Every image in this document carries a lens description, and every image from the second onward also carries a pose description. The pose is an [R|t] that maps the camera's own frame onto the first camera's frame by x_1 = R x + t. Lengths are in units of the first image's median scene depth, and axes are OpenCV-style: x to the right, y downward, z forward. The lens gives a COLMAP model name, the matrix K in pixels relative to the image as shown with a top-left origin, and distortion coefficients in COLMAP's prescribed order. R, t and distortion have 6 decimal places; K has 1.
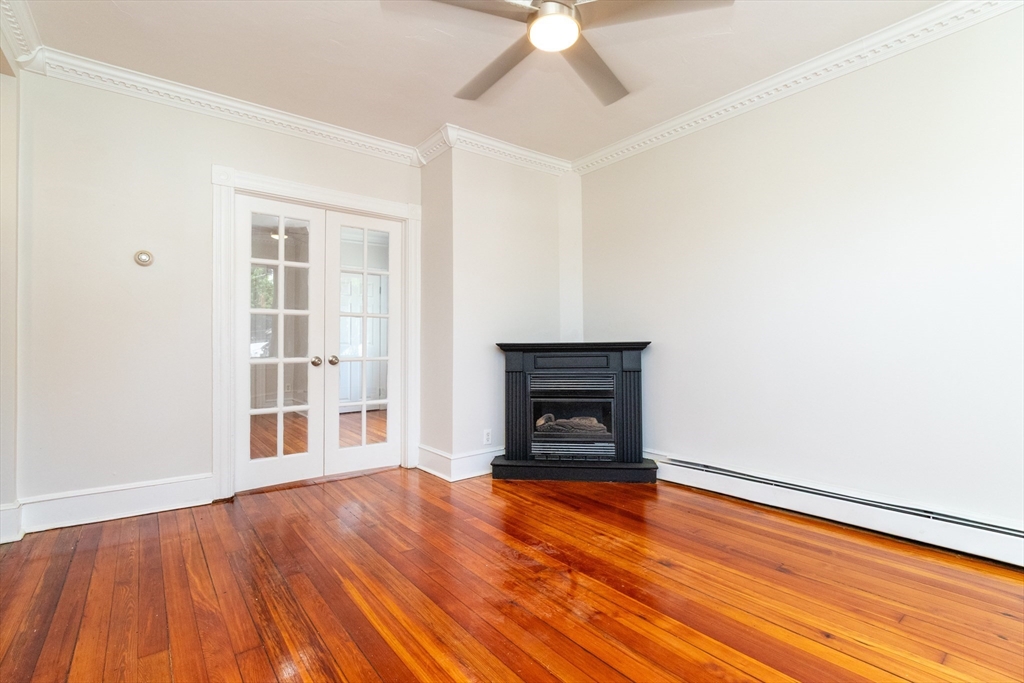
lens RADIAL K [[474.5, 0, 506.1], [0, 474.5, 333.4], [0, 0, 1]] dist [0.000451, -0.001106]
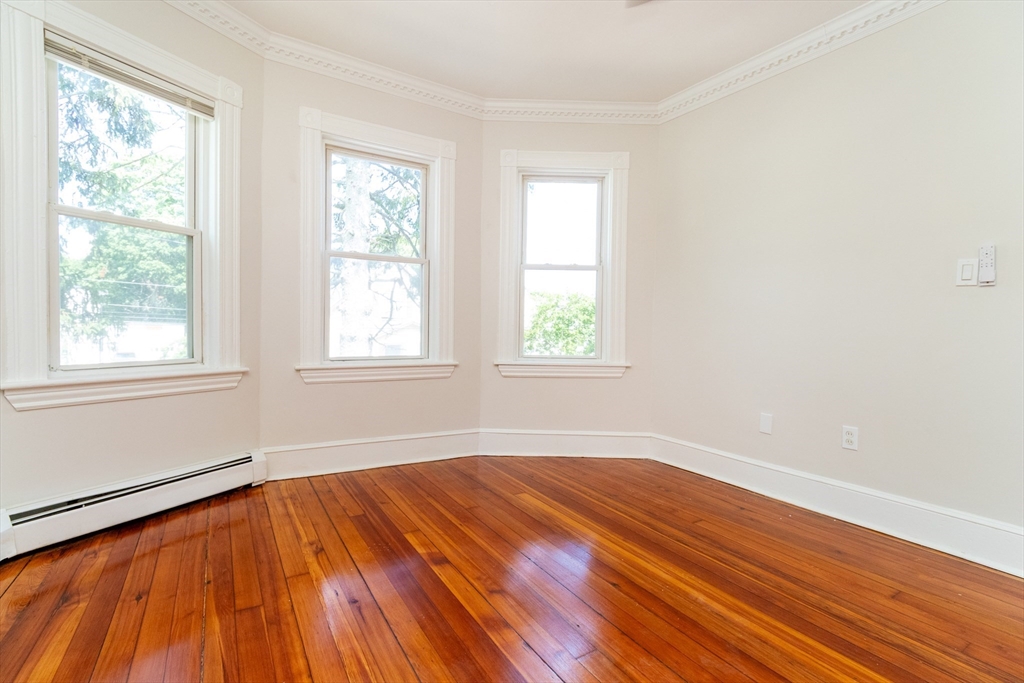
lens RADIAL K [[474.5, 0, 506.7], [0, 474.5, 340.7], [0, 0, 1]] dist [0.000451, -0.001106]
pose [[-0.994325, -0.019045, 0.104668, 0.185736], [-0.018152, 0.999790, 0.009480, 0.047531], [-0.104827, 0.007526, -0.994462, 1.375648]]
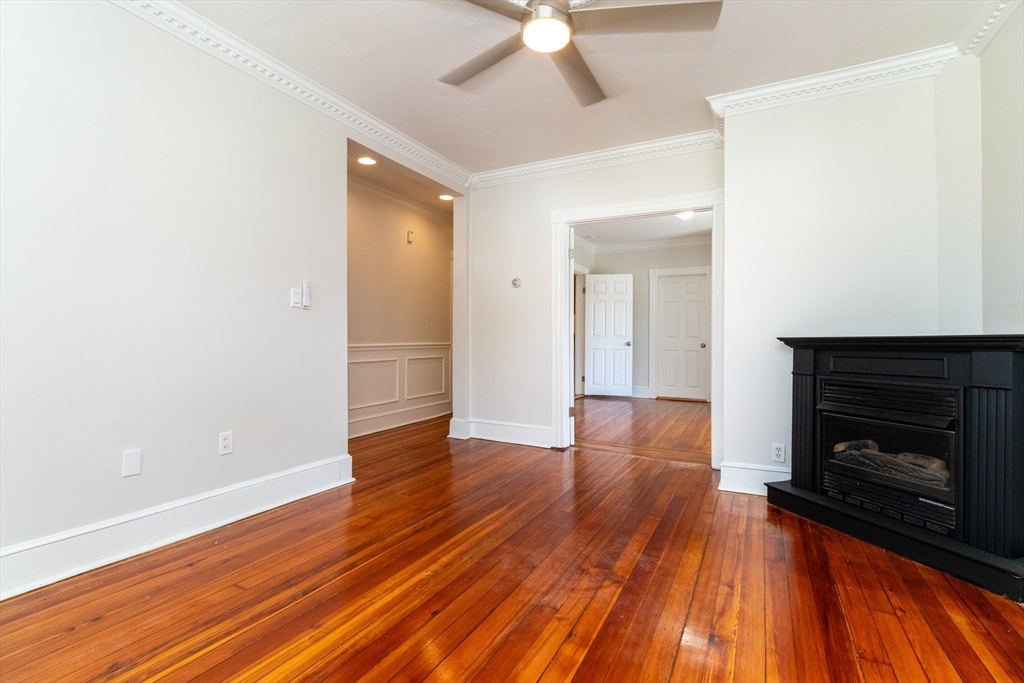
lens RADIAL K [[474.5, 0, 513.0], [0, 474.5, 334.3], [0, 0, 1]] dist [0.000451, -0.001106]
pose [[0.417624, -0.002036, -0.908618, 0.811459], [0.012472, 0.999916, 0.003492, 0.011482], [0.908534, -0.012790, 0.417614, 0.397728]]
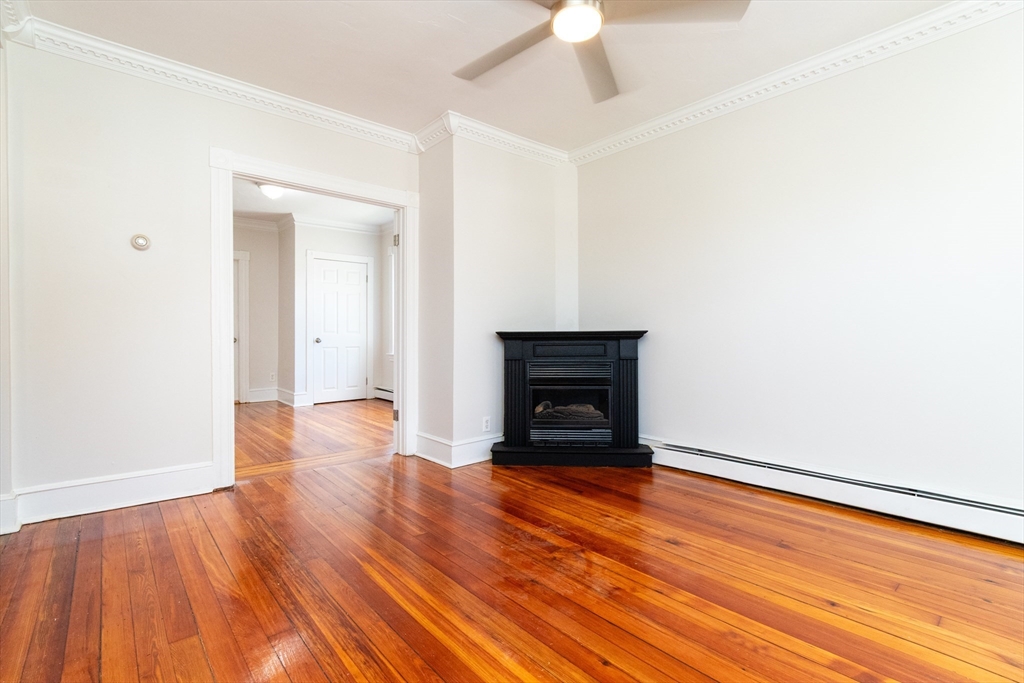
lens RADIAL K [[474.5, 0, 505.4], [0, 474.5, 333.1], [0, 0, 1]] dist [0.000451, -0.001106]
pose [[0.998678, 0.003971, 0.051246, -0.081742], [-0.004994, 0.999790, 0.019855, 0.006029], [-0.051157, -0.020085, 0.998489, -0.012972]]
